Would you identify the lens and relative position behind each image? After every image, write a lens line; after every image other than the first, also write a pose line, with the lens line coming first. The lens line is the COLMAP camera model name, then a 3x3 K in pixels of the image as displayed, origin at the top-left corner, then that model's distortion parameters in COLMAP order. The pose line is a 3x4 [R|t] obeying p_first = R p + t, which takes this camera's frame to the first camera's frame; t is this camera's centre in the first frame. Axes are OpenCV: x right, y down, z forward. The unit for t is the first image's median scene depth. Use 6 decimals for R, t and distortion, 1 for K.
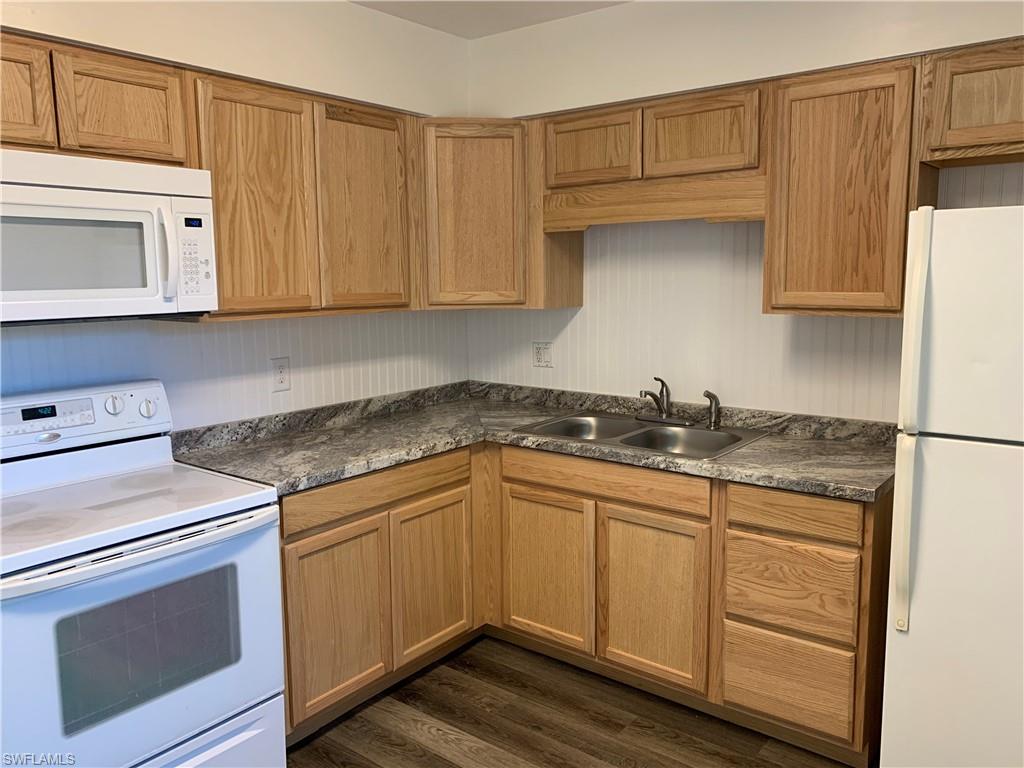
lens RADIAL K [[783.6, 0, 510.2], [0, 783.6, 379.3], [0, 0, 1]] dist [0.038193, -0.045219]
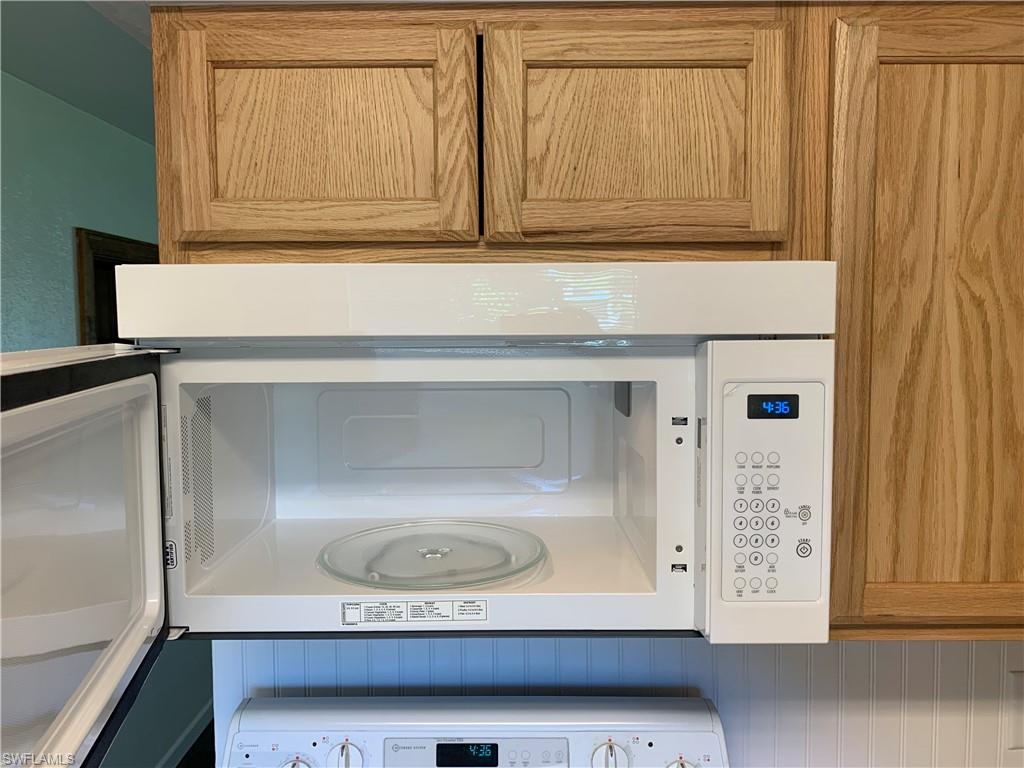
lens RADIAL K [[783.6, 0, 509.9], [0, 783.6, 364.8], [0, 0, 1]] dist [0.038193, -0.045219]
pose [[0.614189, 0.049081, -0.787631, -0.190723], [-0.110129, 0.993629, -0.023960, -0.194572], [0.781437, 0.101457, 0.615681, 0.675420]]
